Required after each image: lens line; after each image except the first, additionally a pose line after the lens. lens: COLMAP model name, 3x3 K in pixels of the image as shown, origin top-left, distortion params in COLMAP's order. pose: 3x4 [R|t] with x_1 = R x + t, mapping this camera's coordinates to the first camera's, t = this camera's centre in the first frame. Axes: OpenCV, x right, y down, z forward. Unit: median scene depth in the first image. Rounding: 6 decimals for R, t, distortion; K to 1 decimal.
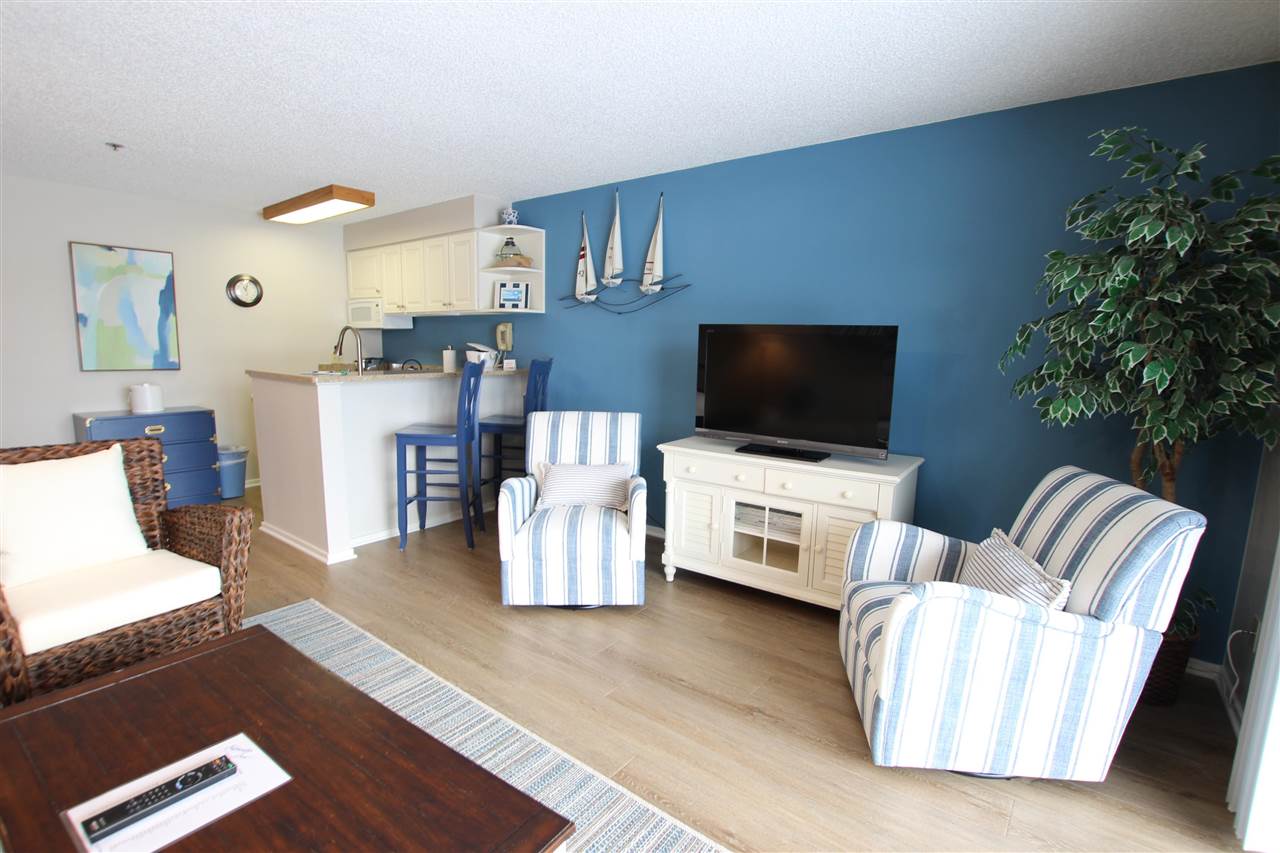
lens RADIAL K [[595.2, 0, 644.5], [0, 595.2, 435.4], [0, 0, 1]] dist [-0.037865, 0.005611]
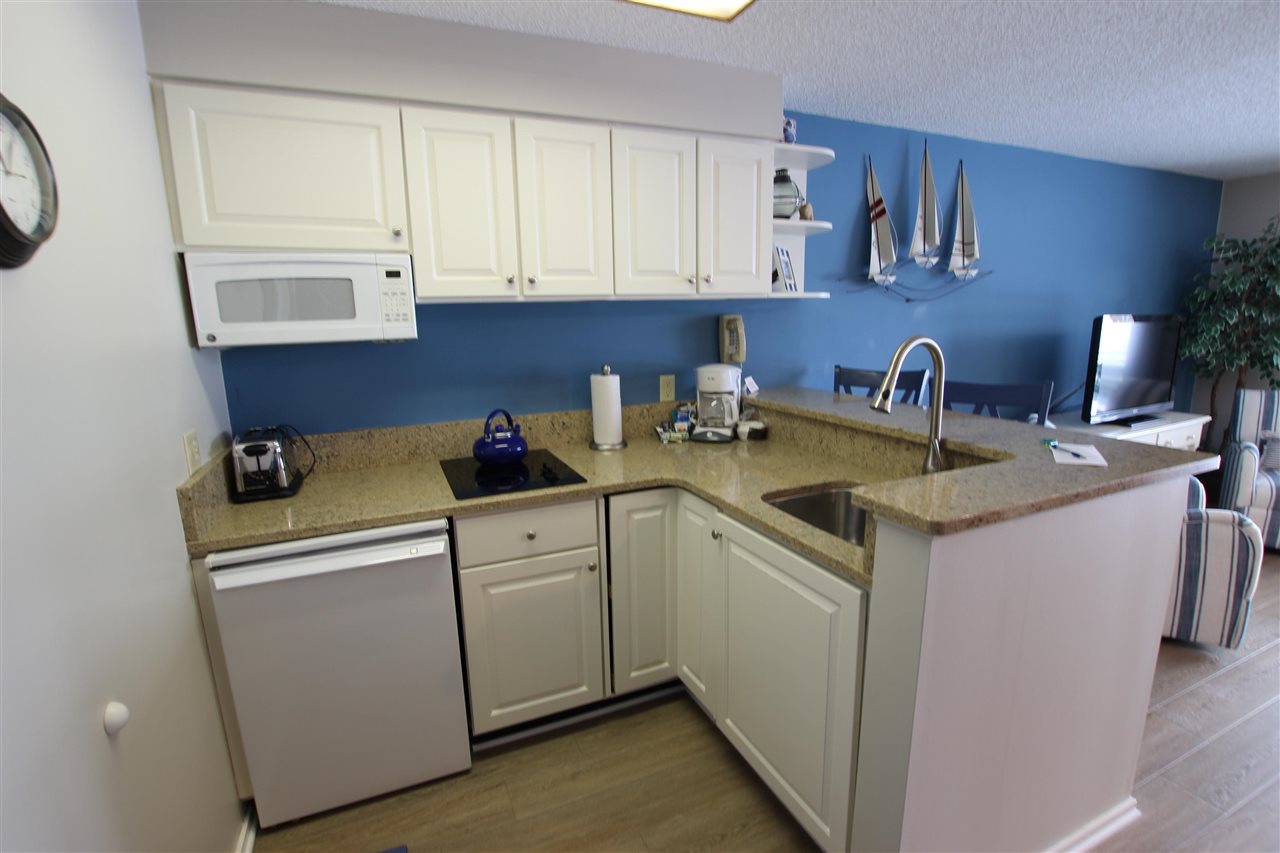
lens RADIAL K [[595.2, 0, 644.5], [0, 595.2, 435.4], [0, 0, 1]] dist [-0.037865, 0.005611]
pose [[0.473115, -0.205630, 0.856667, -0.913969], [0.166344, 0.975740, 0.142344, -0.199054], [-0.865154, 0.075156, 0.495843, 0.921220]]
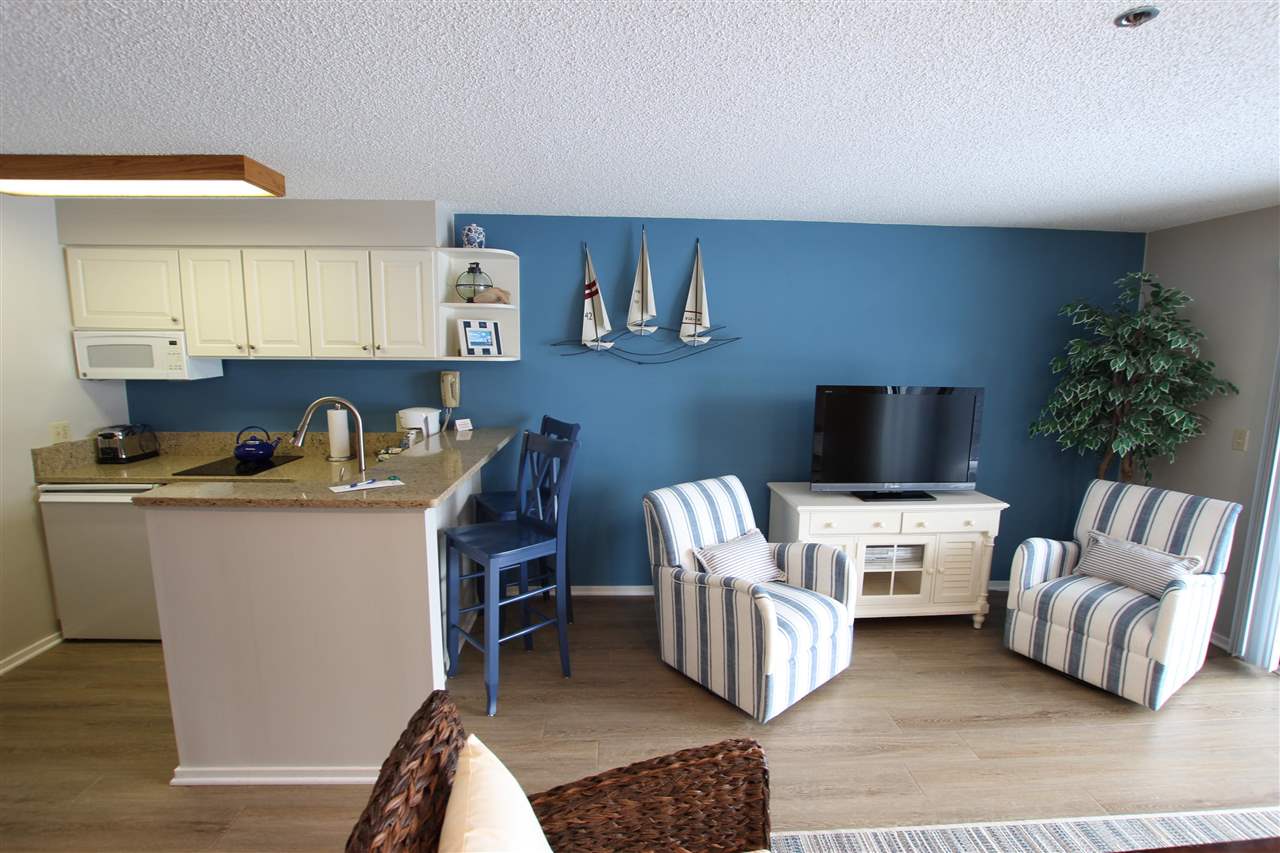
lens RADIAL K [[595.2, 0, 644.5], [0, 595.2, 435.4], [0, 0, 1]] dist [-0.037865, 0.005611]
pose [[0.763773, -0.103402, 0.637149, -0.617660], [0.101587, 0.994040, 0.039545, -0.130742], [-0.637440, 0.034522, 0.769726, 0.303909]]
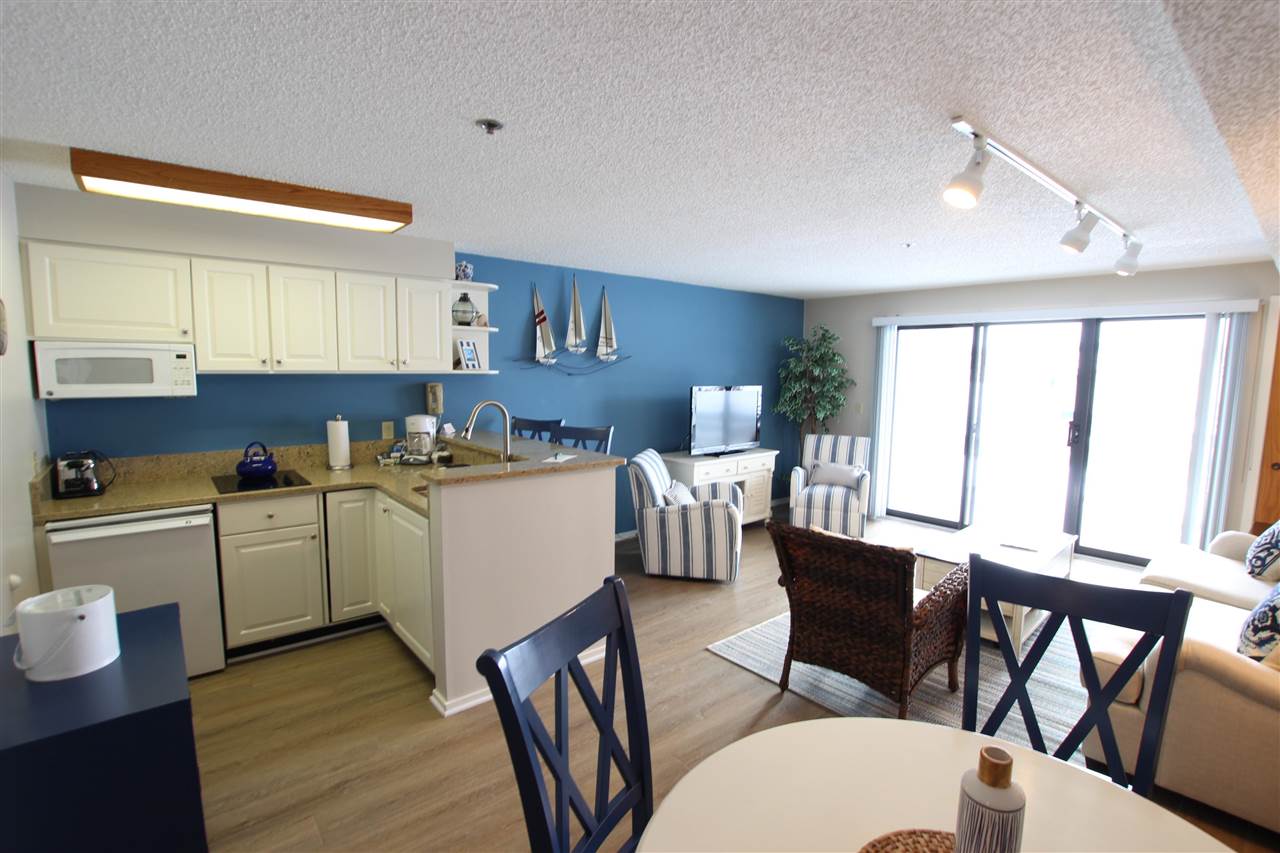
lens RADIAL K [[595.2, 0, 644.5], [0, 595.2, 435.4], [0, 0, 1]] dist [-0.037865, 0.005611]
pose [[0.212507, -0.127238, 0.968840, -1.186691], [0.141980, 0.984985, 0.098216, -0.179722], [-0.966790, 0.116684, 0.227381, 0.588972]]
